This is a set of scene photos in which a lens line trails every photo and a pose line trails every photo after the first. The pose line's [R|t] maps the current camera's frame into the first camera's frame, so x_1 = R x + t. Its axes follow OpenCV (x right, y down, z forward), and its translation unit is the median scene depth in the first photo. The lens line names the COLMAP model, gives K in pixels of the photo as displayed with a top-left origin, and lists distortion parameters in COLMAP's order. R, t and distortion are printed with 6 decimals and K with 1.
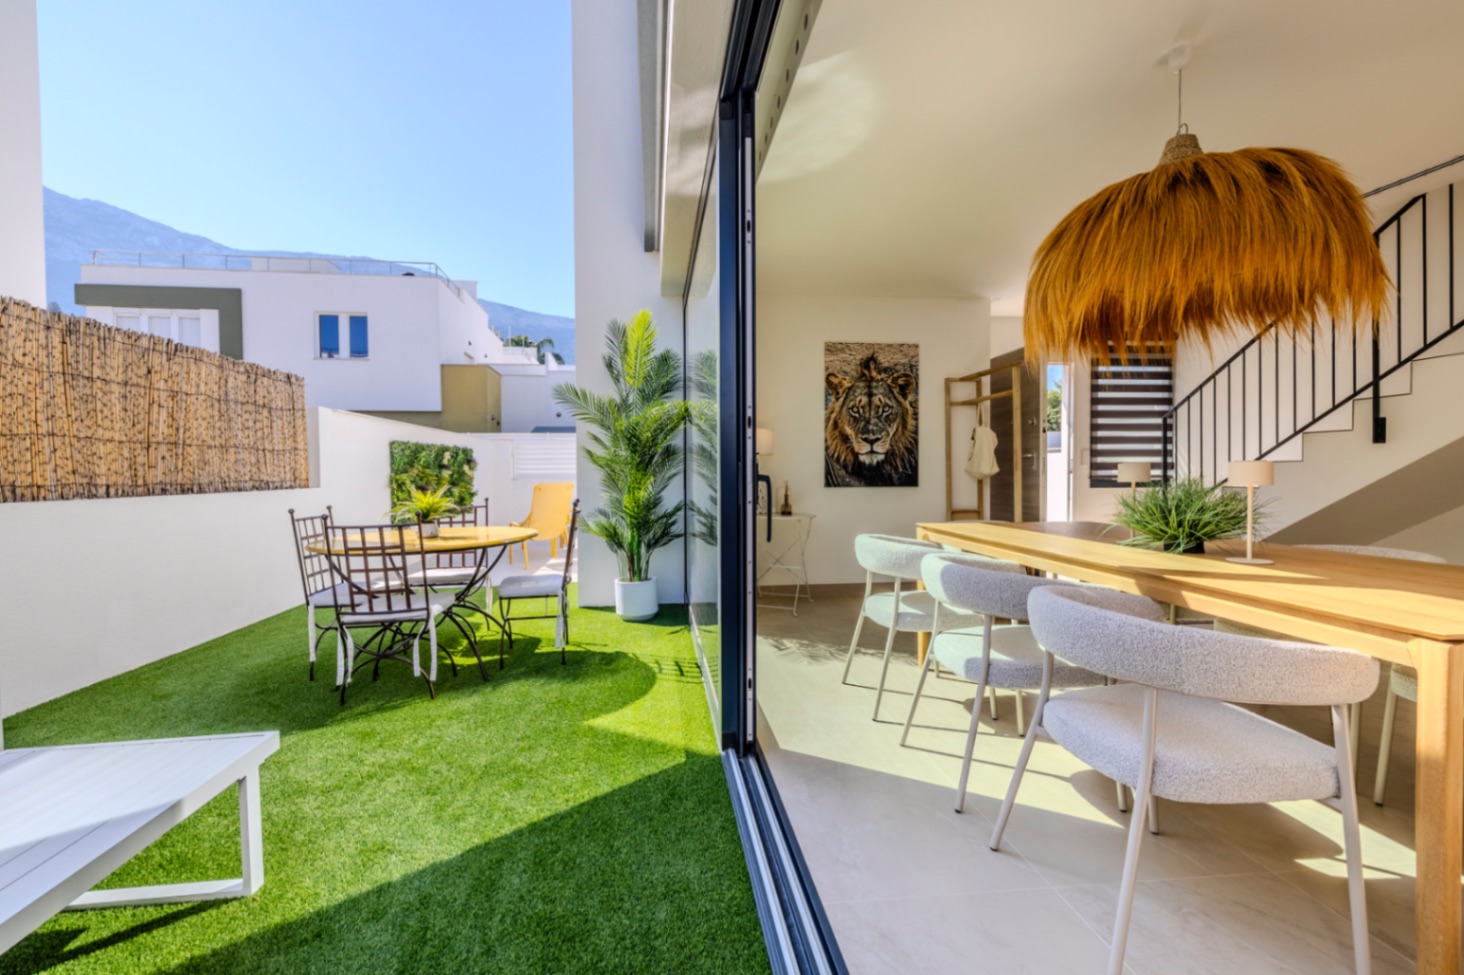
lens RADIAL K [[617.9, 0, 747.6], [0, 617.9, 469.3], [0, 0, 1]] dist [0.001683, 0.000583]
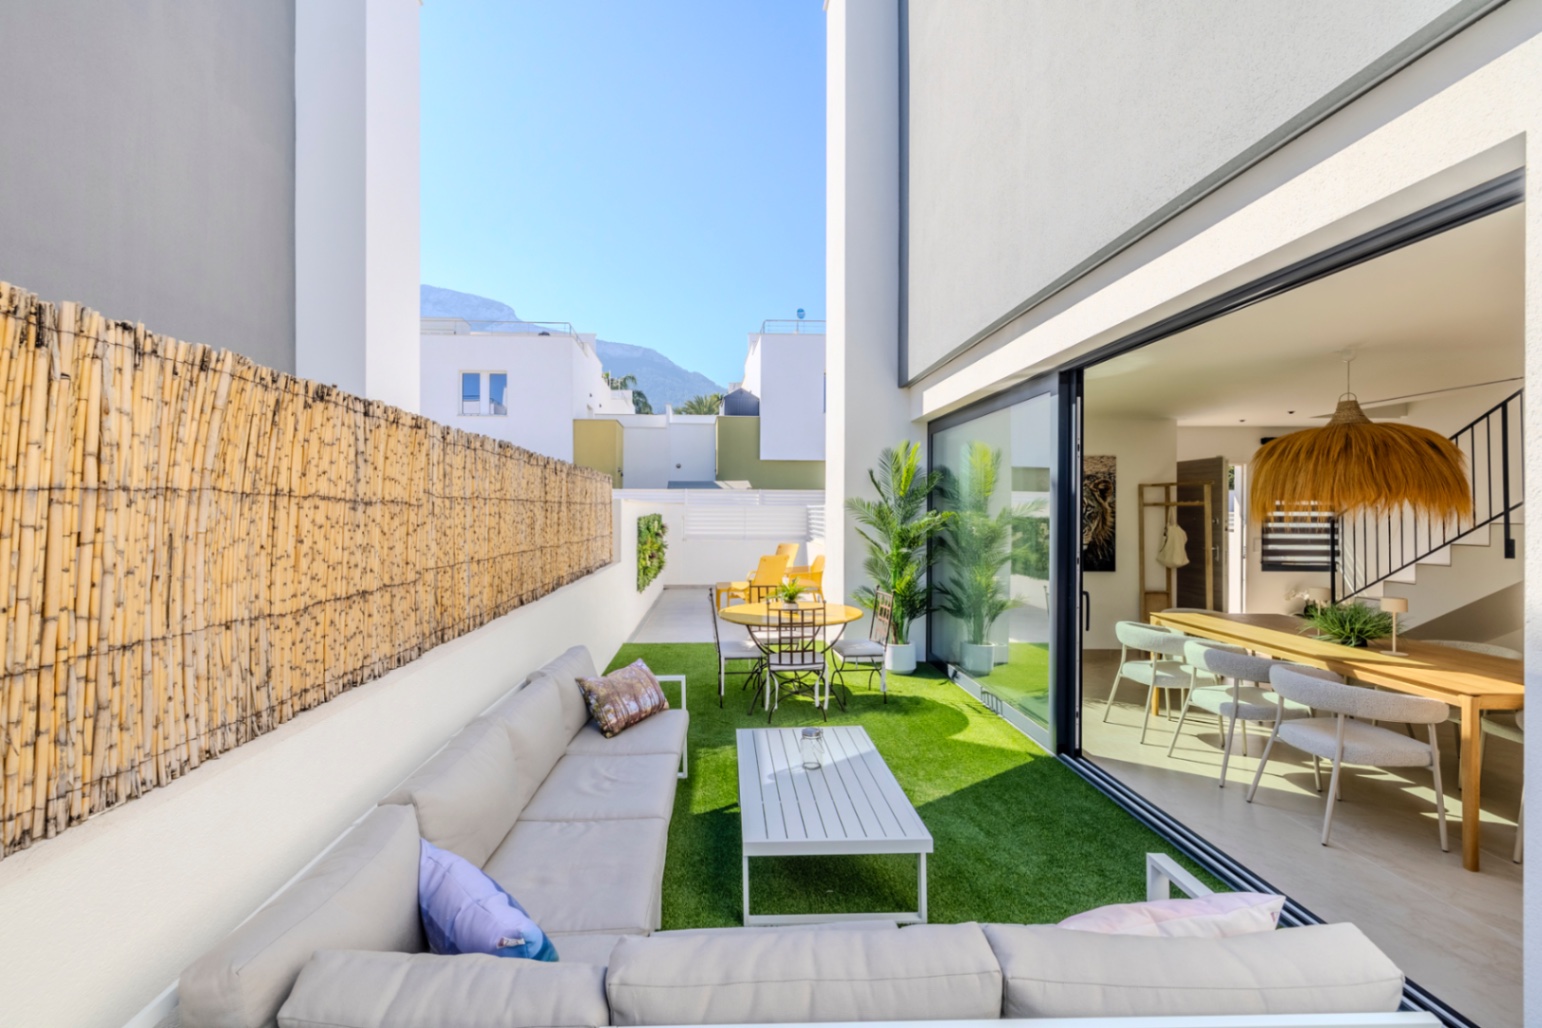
lens RADIAL K [[679.2, 0, 754.2], [0, 679.2, 494.9], [0, 0, 1]] dist [0.000265, -0.000194]
pose [[0.994916, 0.006349, -0.100504, -0.450072], [-0.008247, 0.999795, -0.018473, -0.139327], [0.100366, 0.019208, 0.994765, -0.618347]]
